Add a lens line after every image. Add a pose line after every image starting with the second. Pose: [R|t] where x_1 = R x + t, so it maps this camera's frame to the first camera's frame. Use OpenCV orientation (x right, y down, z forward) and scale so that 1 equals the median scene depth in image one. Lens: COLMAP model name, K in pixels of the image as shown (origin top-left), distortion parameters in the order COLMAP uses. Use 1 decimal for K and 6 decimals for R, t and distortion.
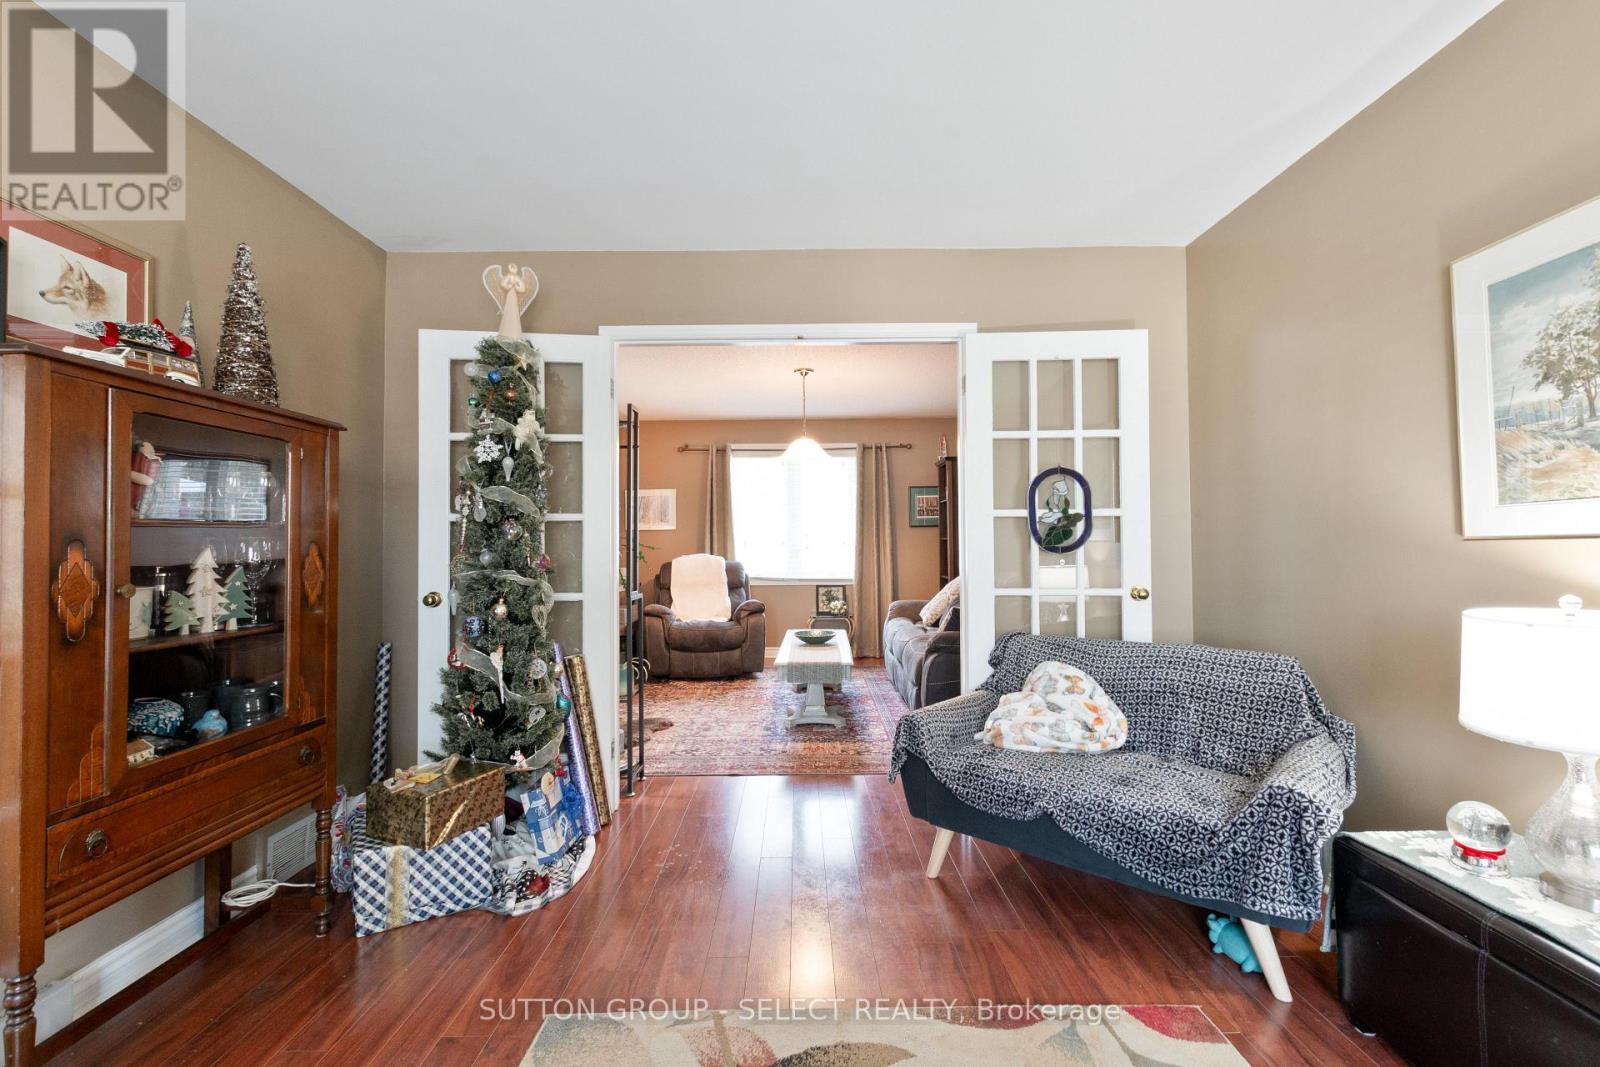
lens RADIAL K [[699.3, 0, 801.8], [0, 699.3, 539.4], [0, 0, 1]] dist [0.001360, -0.002398]
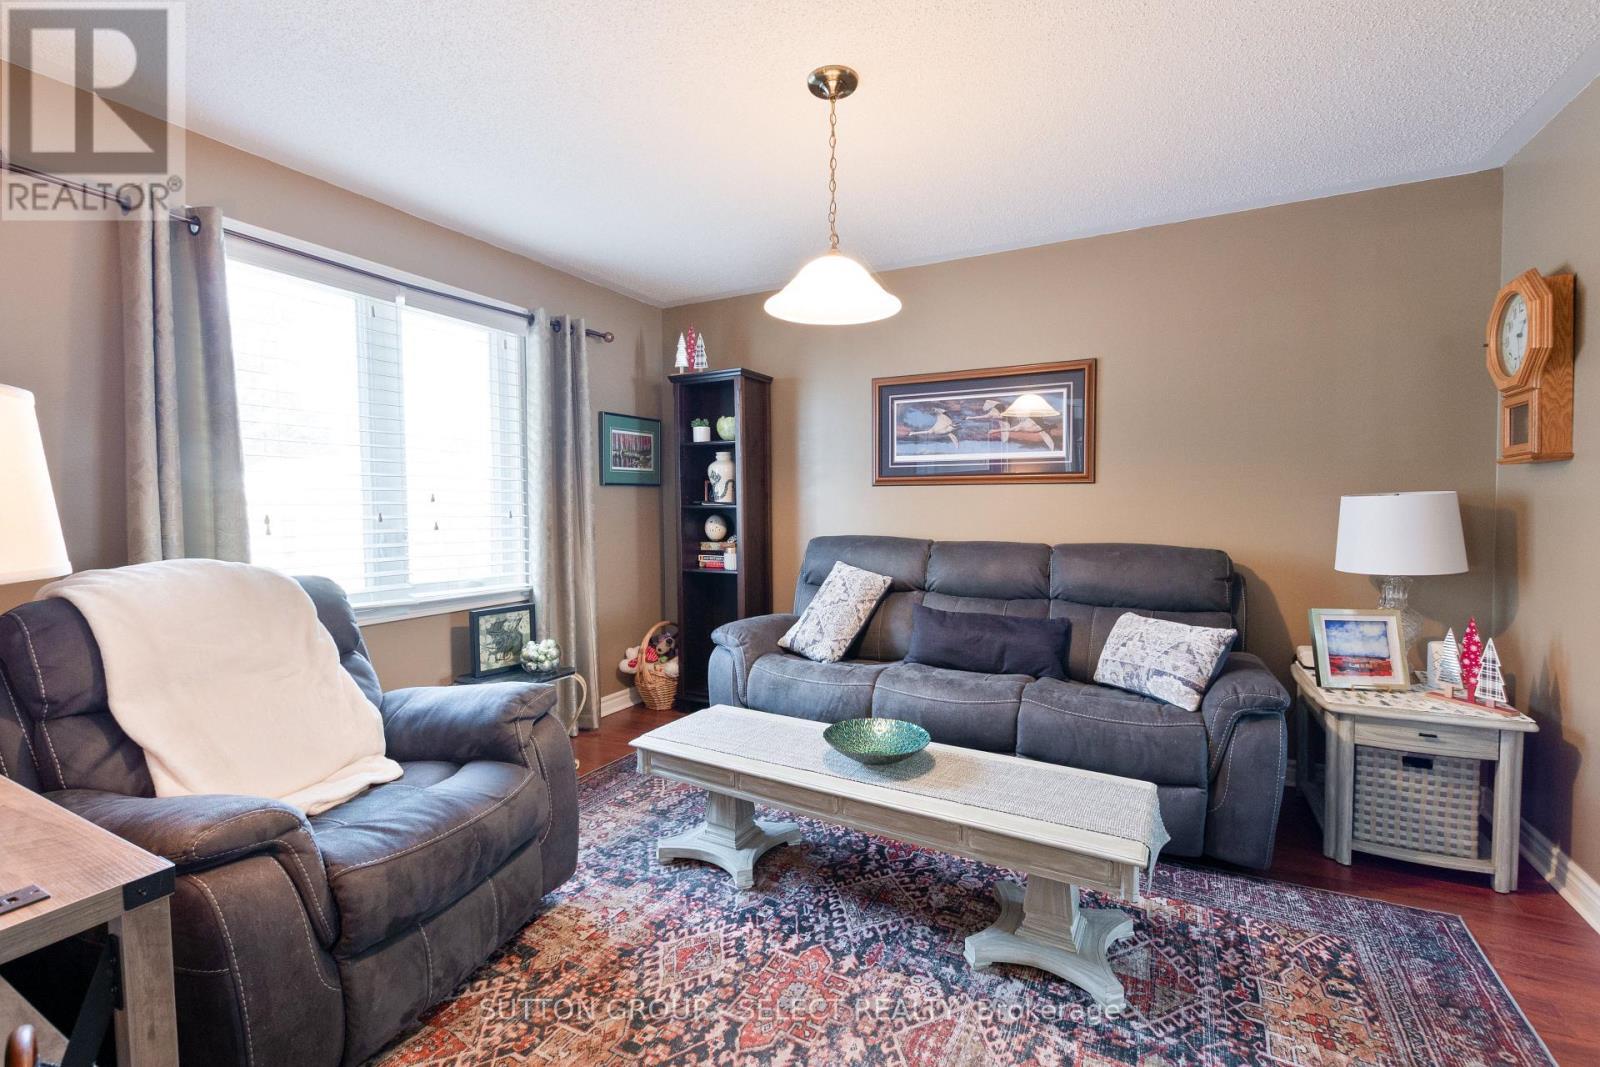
lens RADIAL K [[699.3, 0, 795.7], [0, 699.3, 527.7], [0, 0, 1]] dist [0.001360, -0.002398]
pose [[0.459826, -0.026321, 0.887619, -0.278165], [-0.005196, 0.999464, 0.032330, -0.002767], [-0.887994, -0.019479, 0.459442, 0.634485]]
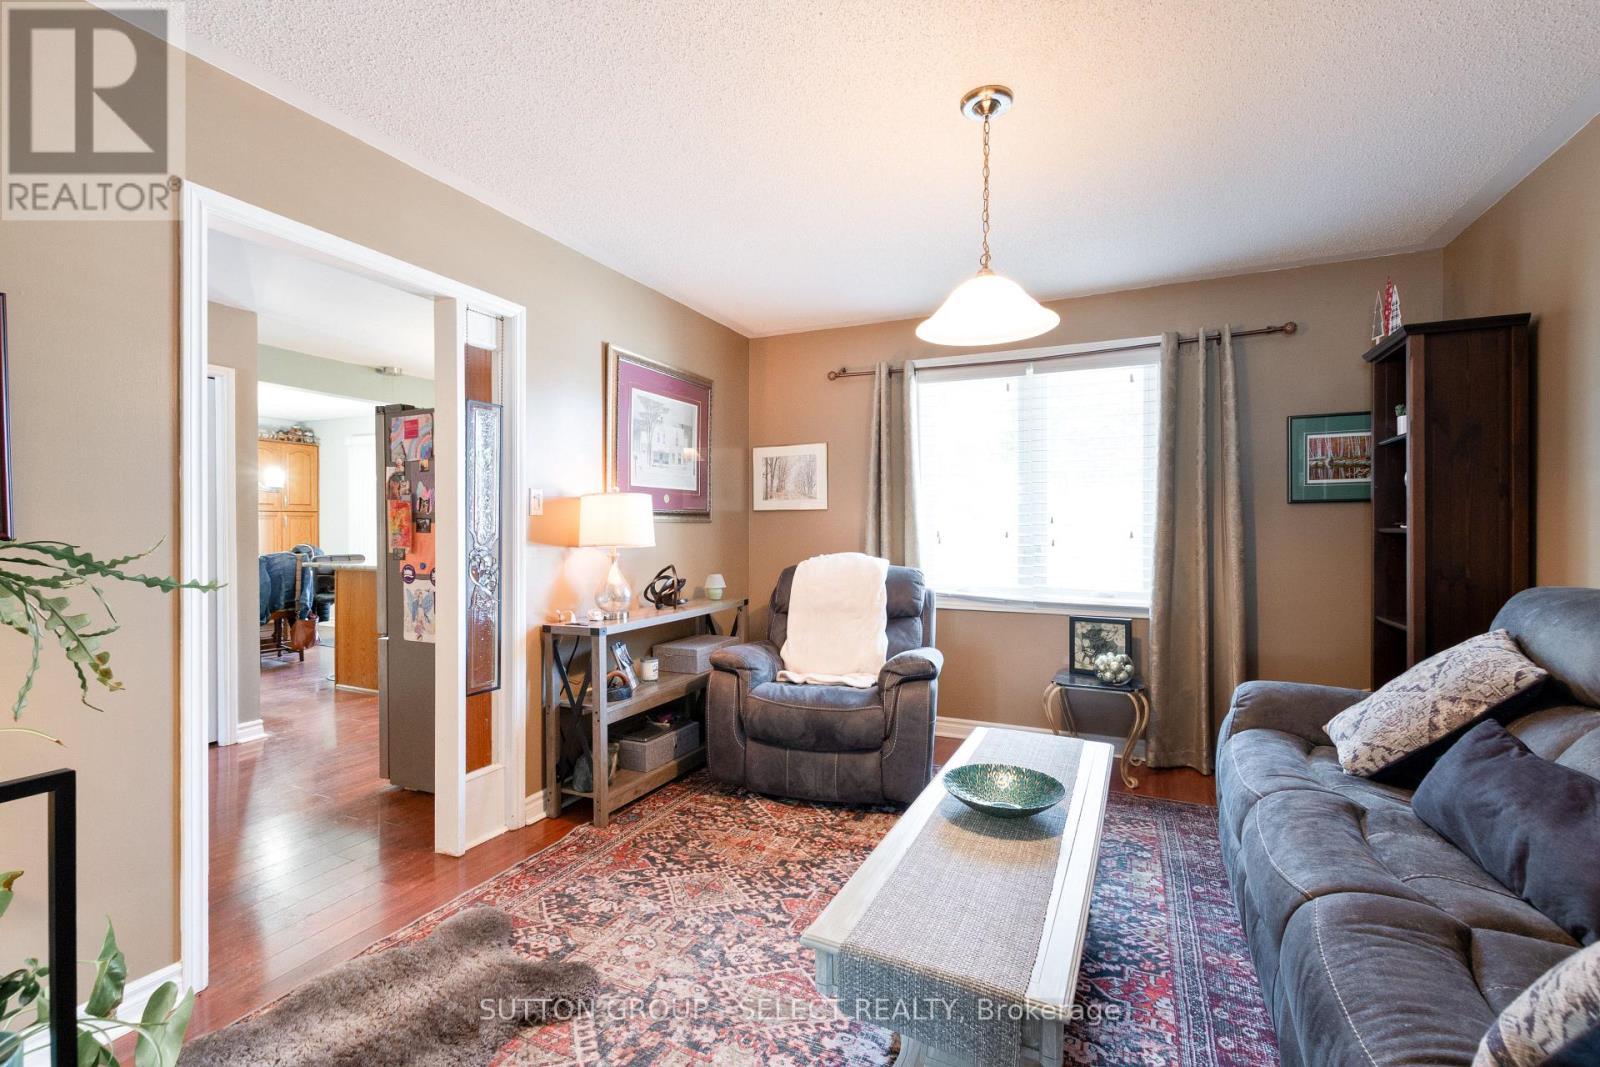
lens RADIAL K [[699.3, 0, 798.9], [0, 699.3, 532.5], [0, 0, 1]] dist [0.001360, -0.002398]
pose [[0.907804, 0.011806, -0.419228, 0.055879], [-0.003497, 0.999782, 0.020581, -0.006967], [0.419380, -0.017218, 0.907648, 0.456363]]
